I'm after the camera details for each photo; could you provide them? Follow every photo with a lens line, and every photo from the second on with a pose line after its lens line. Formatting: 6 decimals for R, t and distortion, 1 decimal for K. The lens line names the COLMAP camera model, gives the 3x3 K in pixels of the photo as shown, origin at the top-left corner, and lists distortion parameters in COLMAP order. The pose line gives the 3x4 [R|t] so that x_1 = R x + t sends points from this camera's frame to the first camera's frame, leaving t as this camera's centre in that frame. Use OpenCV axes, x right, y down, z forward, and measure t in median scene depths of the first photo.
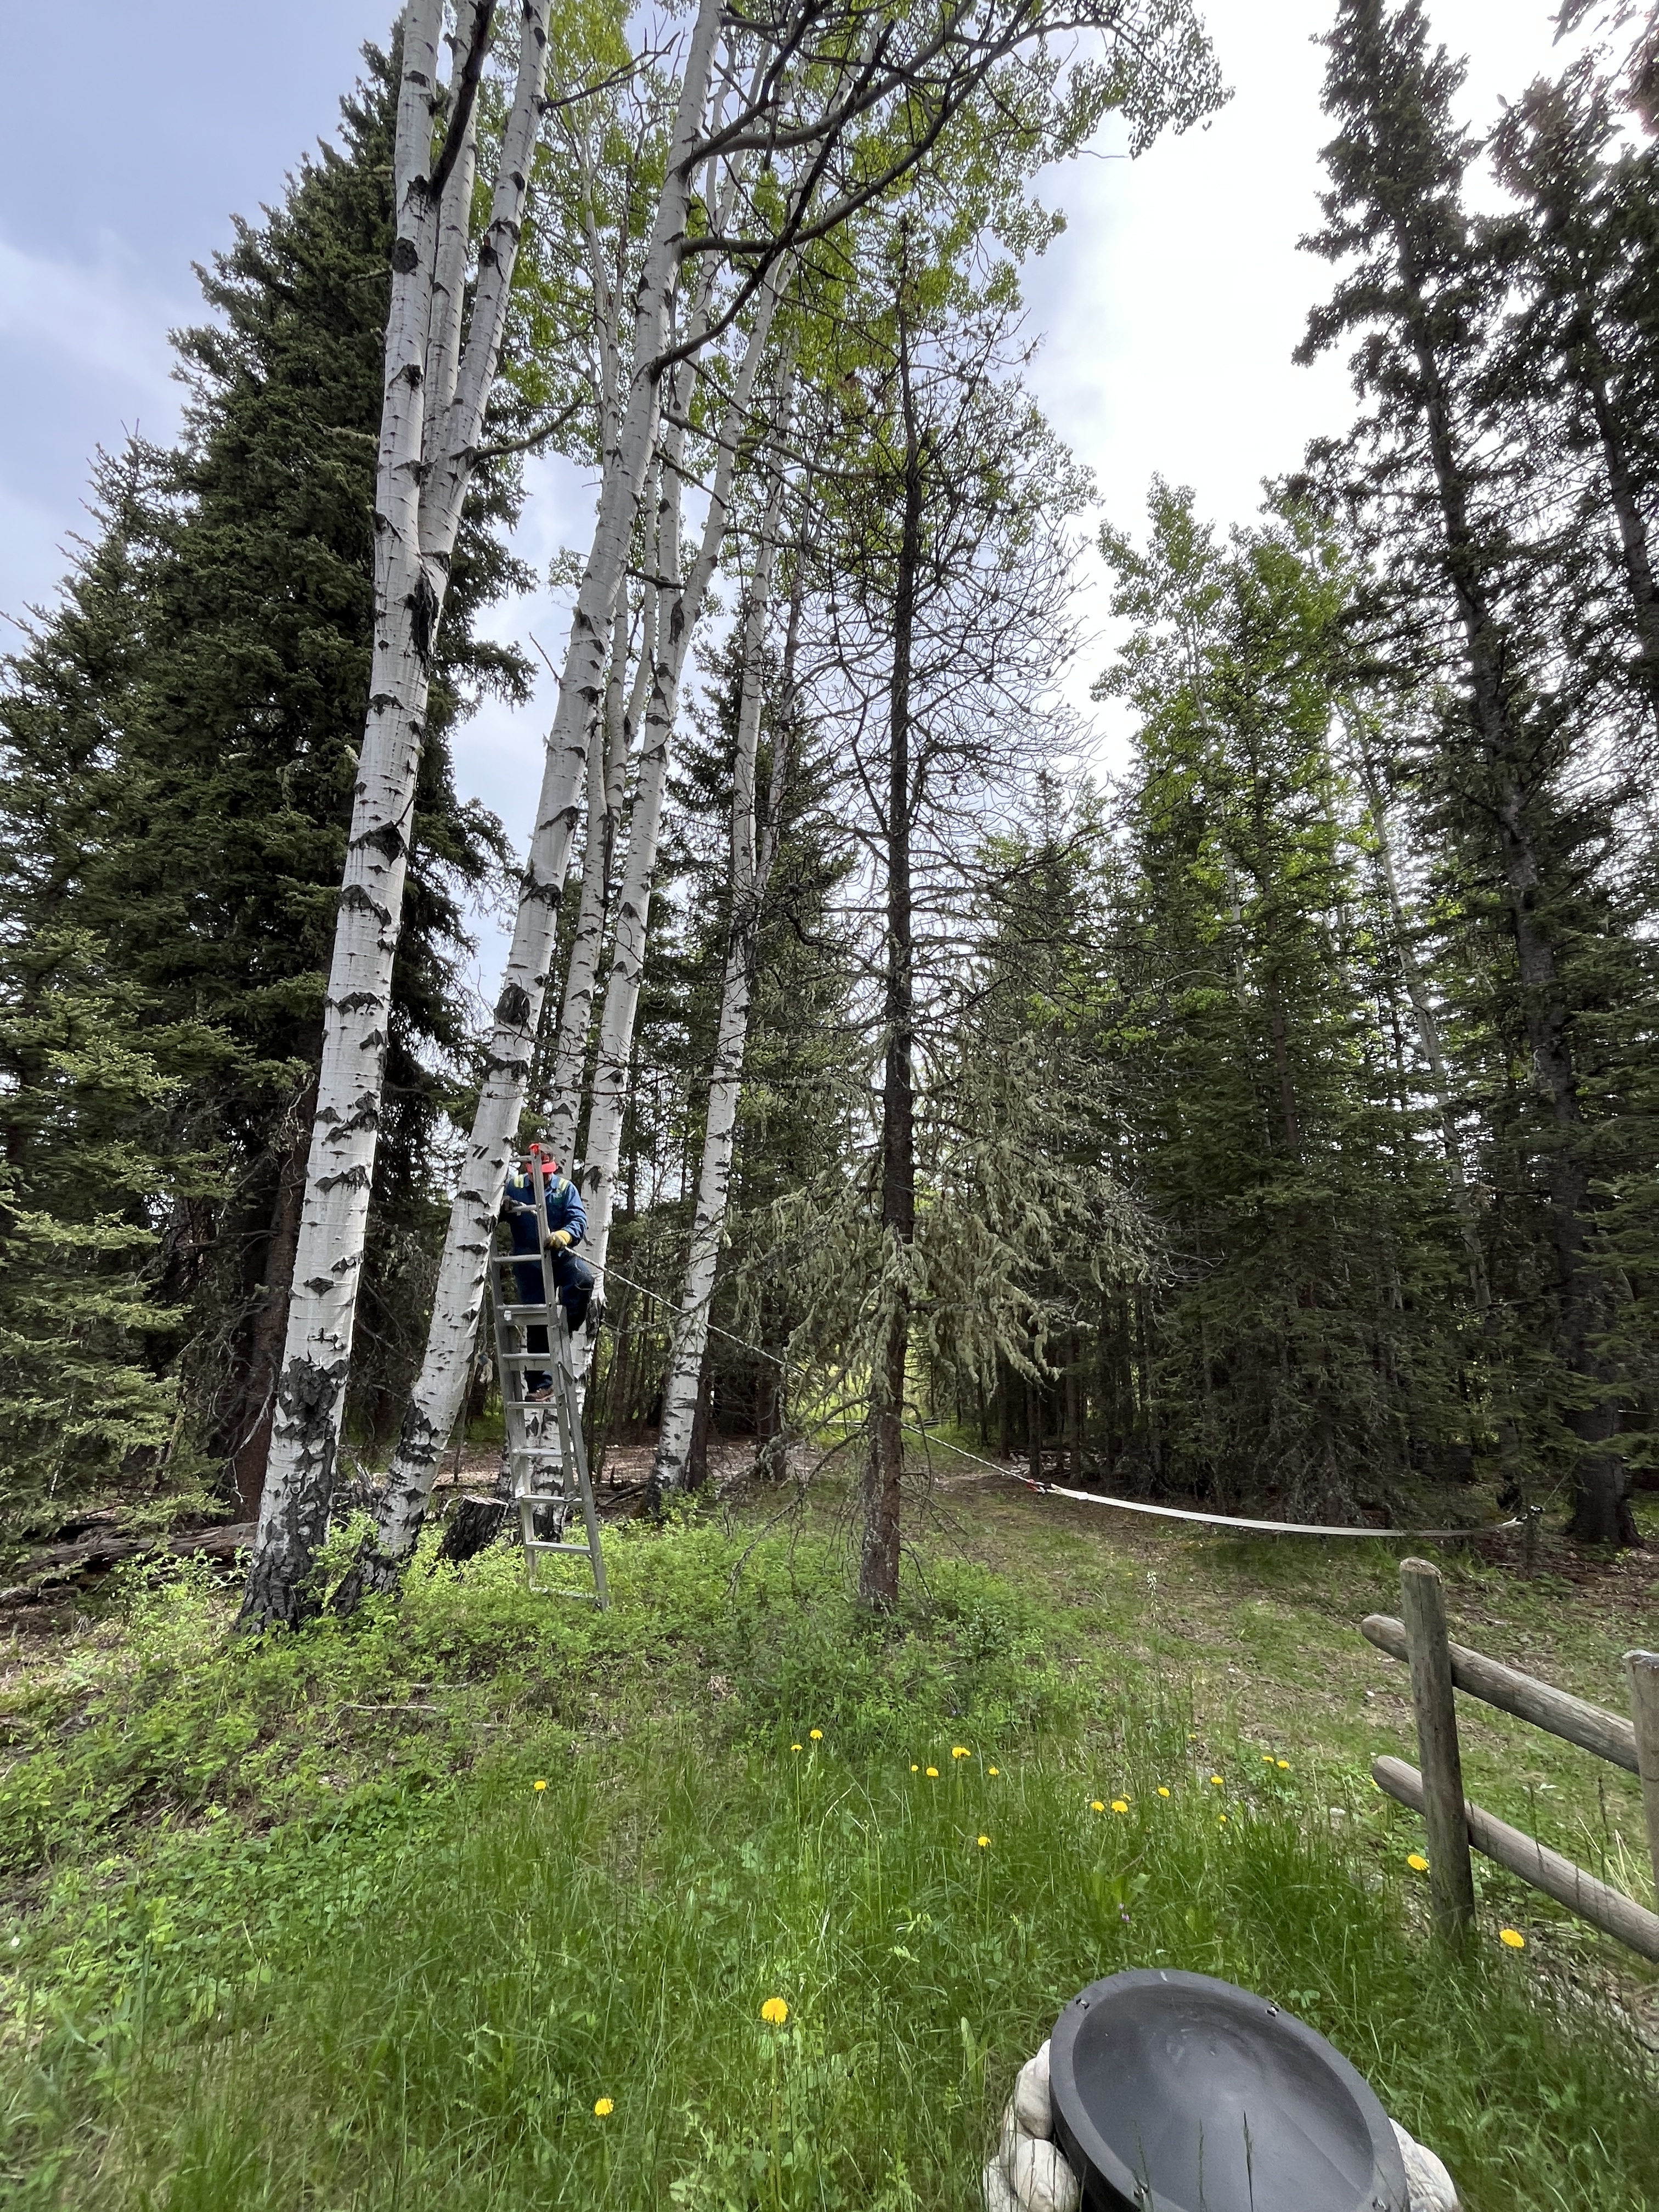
lens RADIAL K [[897.8, 0, 822.0], [0, 897.8, 1099.5], [0, 0, 1]] dist [-0.003682, 0.000109]
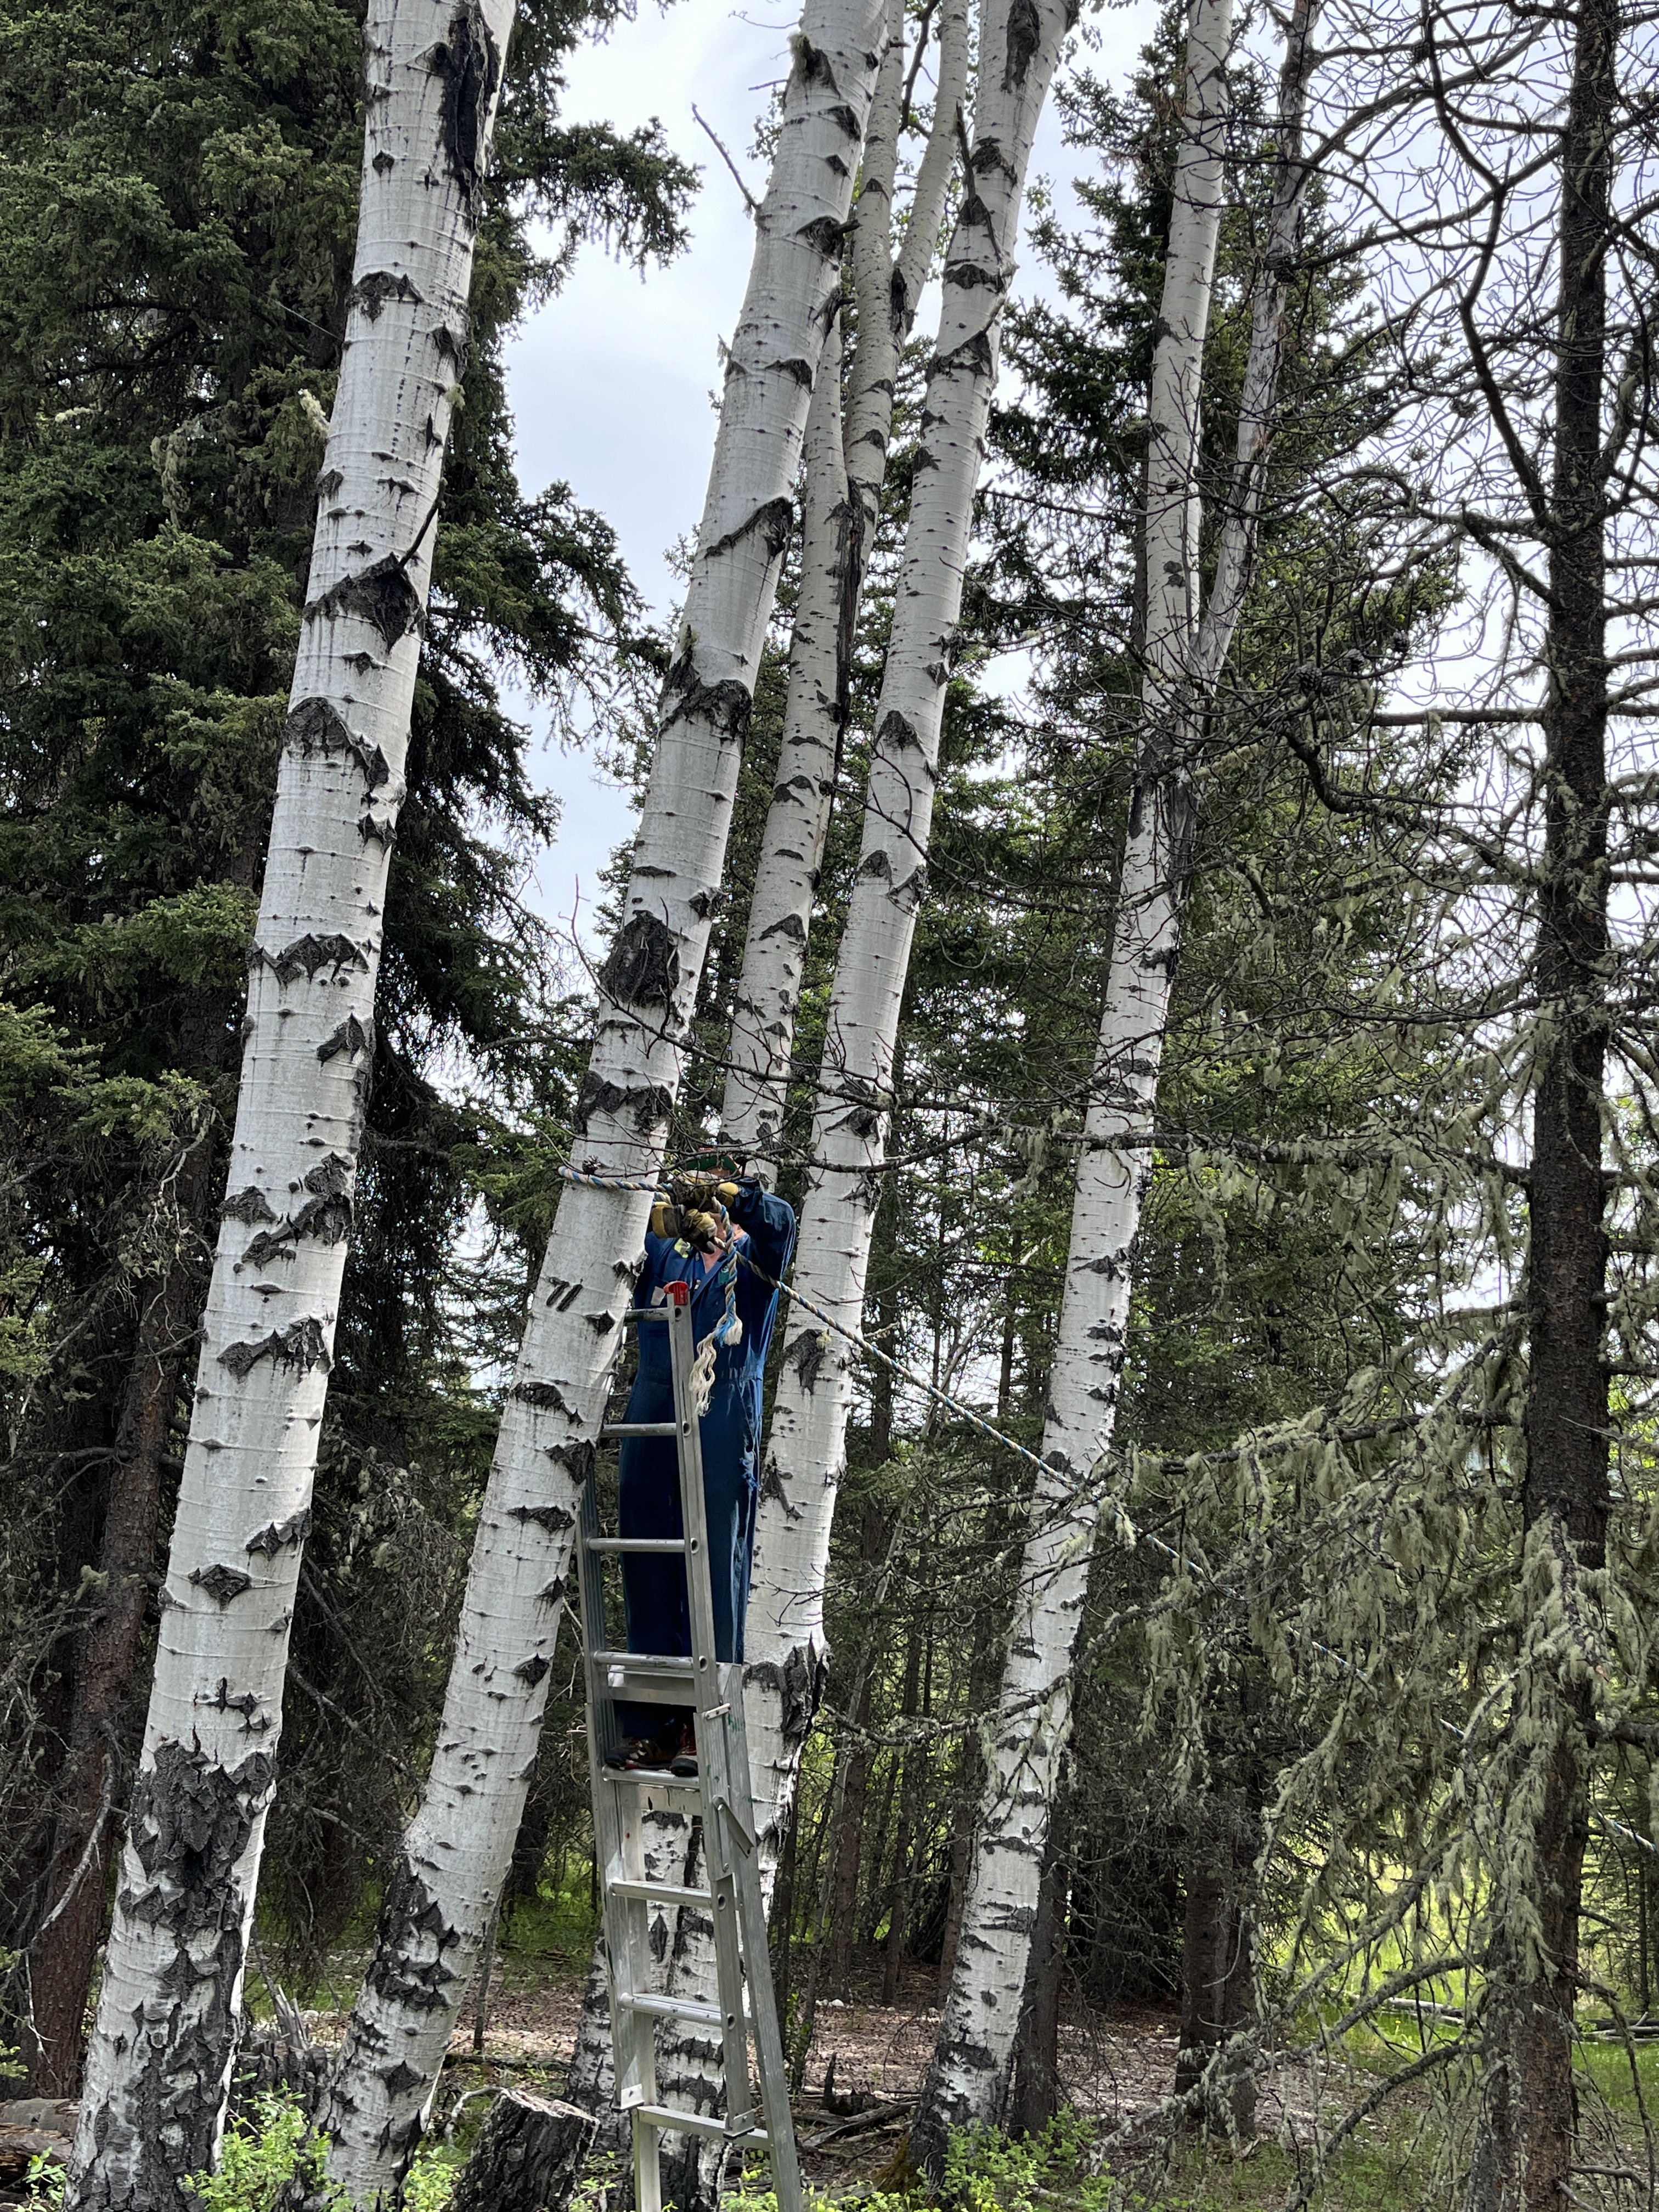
lens RADIAL K [[2183.5, 0, 831.6], [0, 2183.5, 1107.4], [0, 0, 1]] dist [0.036488, 0.000000]
pose [[0.973165, 0.012619, -0.229763, -0.008236], [-0.018820, 0.999515, -0.024815, -0.008107], [0.229338, 0.028473, 0.972930, -0.008751]]
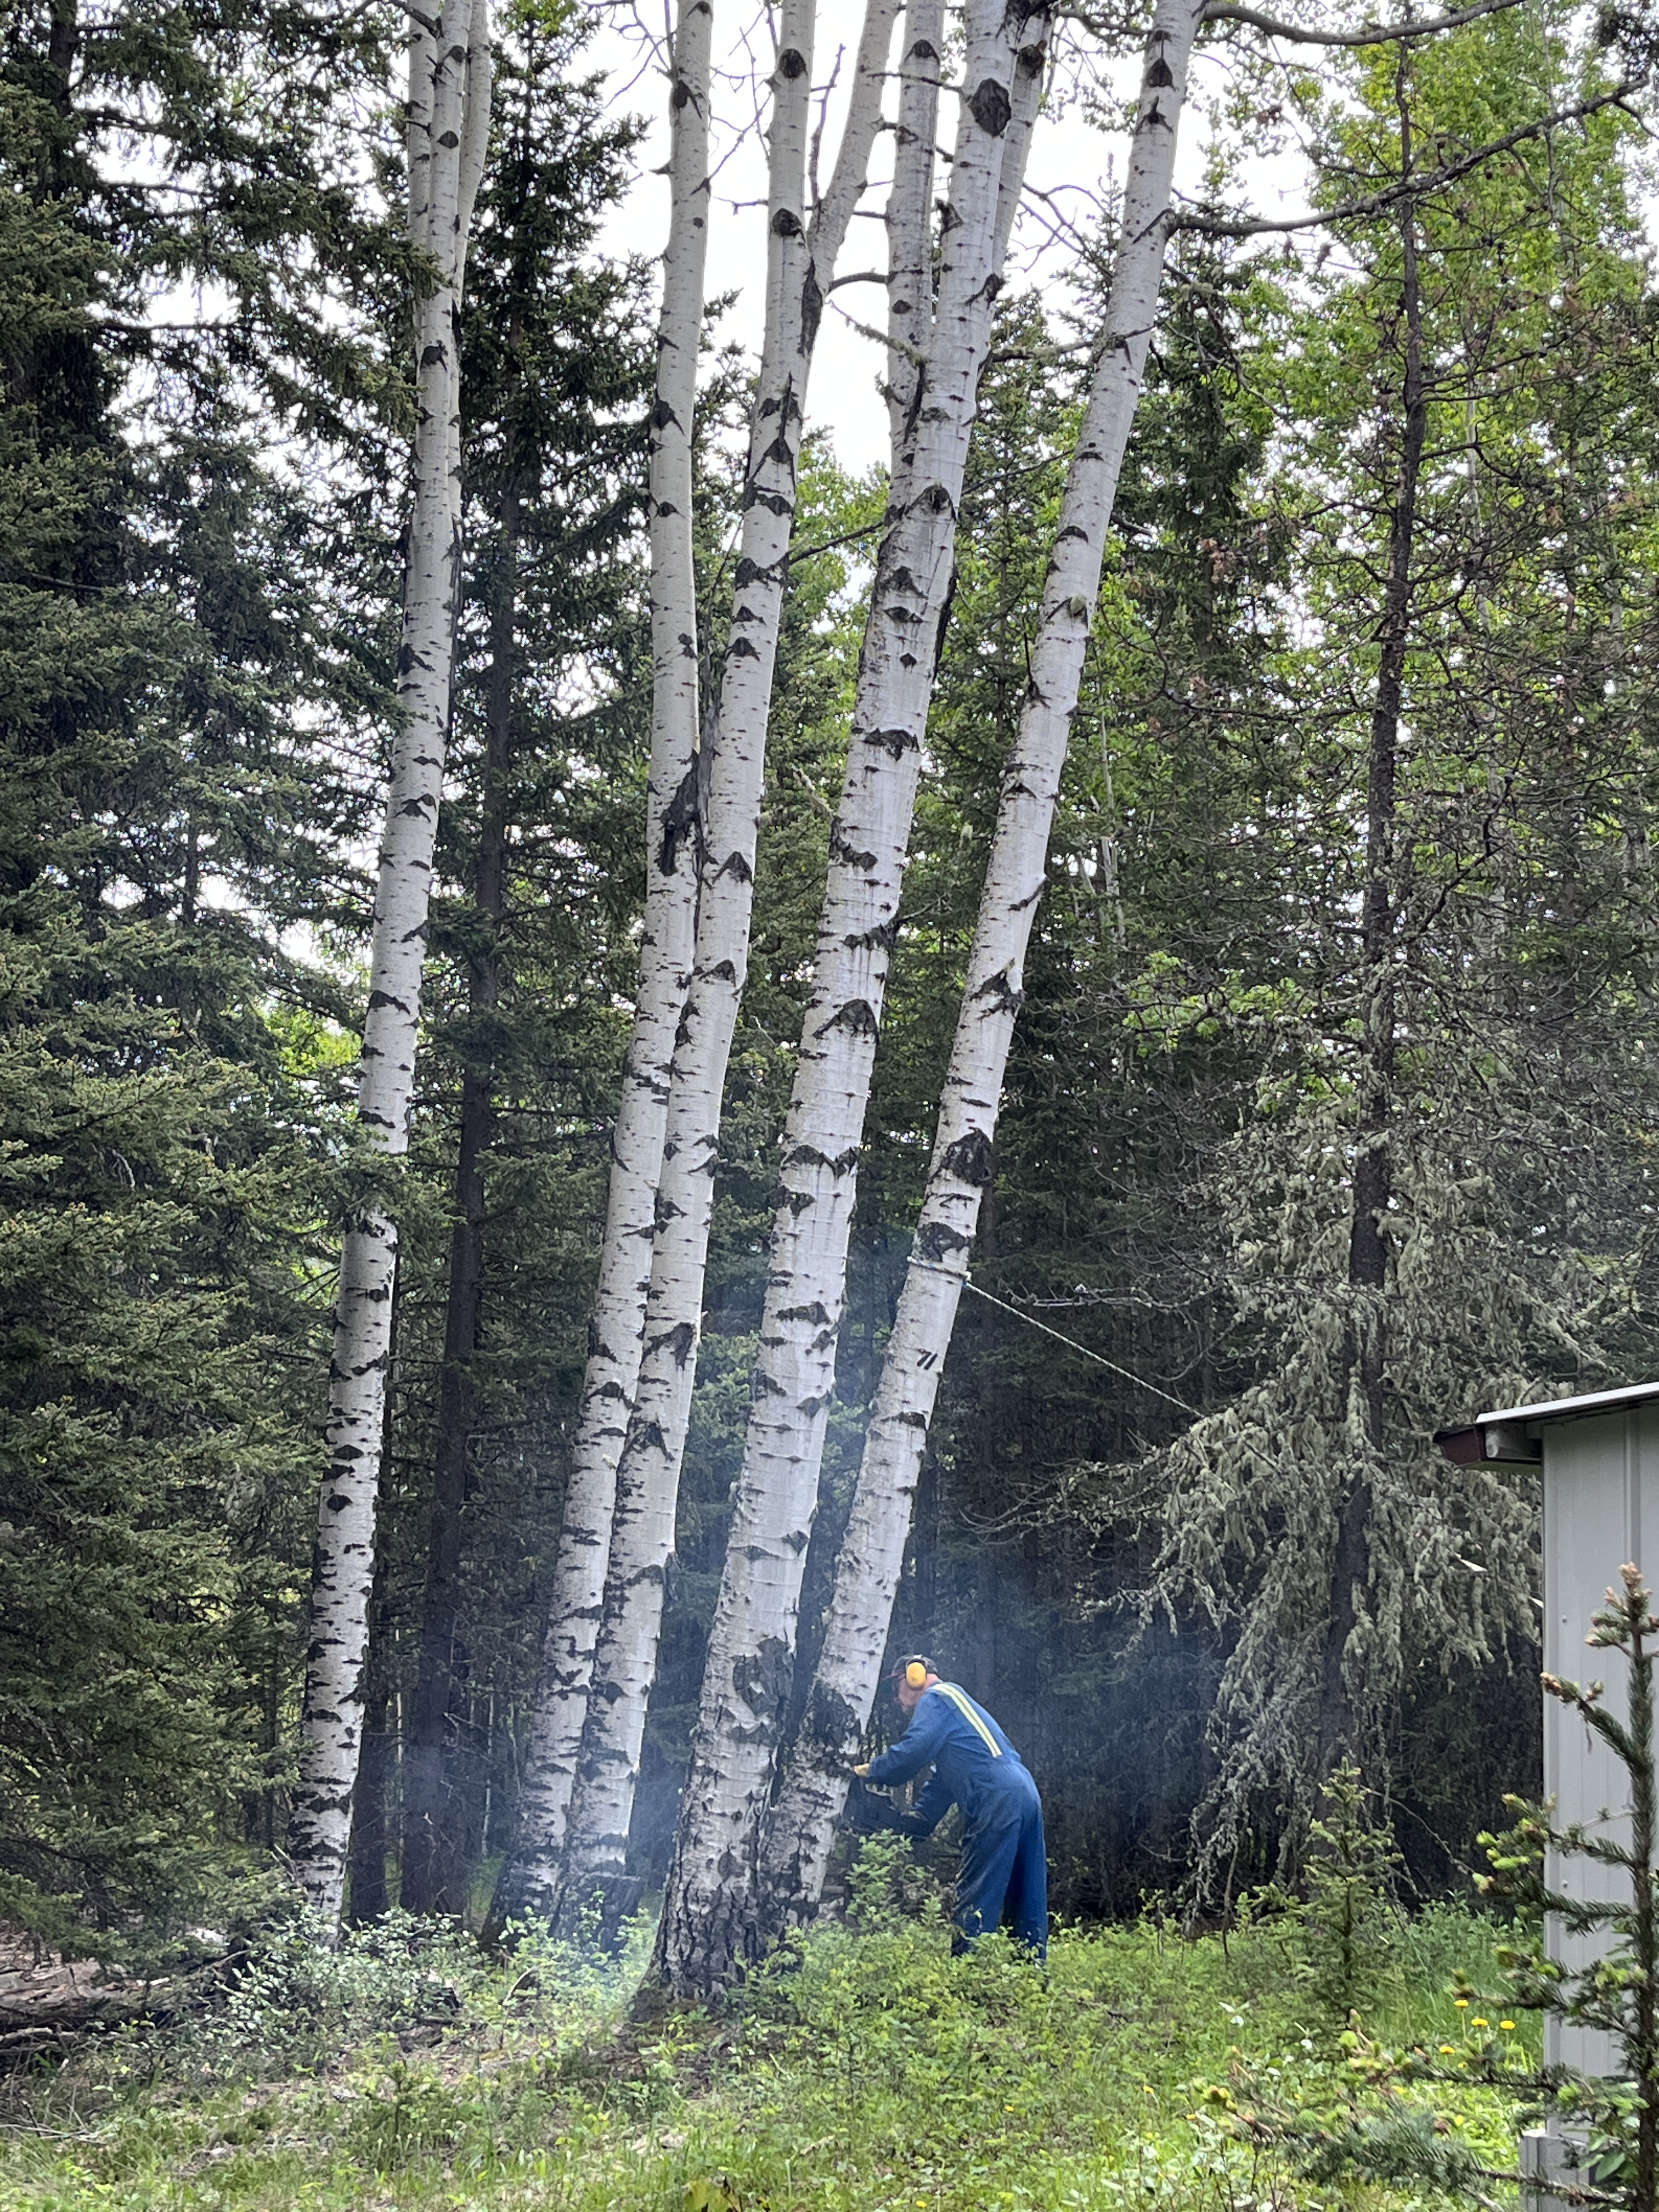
lens RADIAL K [[3067.5, 0, 833.6], [0, 3067.5, 1048.1], [0, 0, 1]] dist [0.074835, 0.000000]
pose [[0.891641, 0.080167, 0.445589, -1.331591], [-0.109499, 0.993164, 0.040428, -0.240665], [-0.439302, -0.084838, 0.894325, -0.991543]]
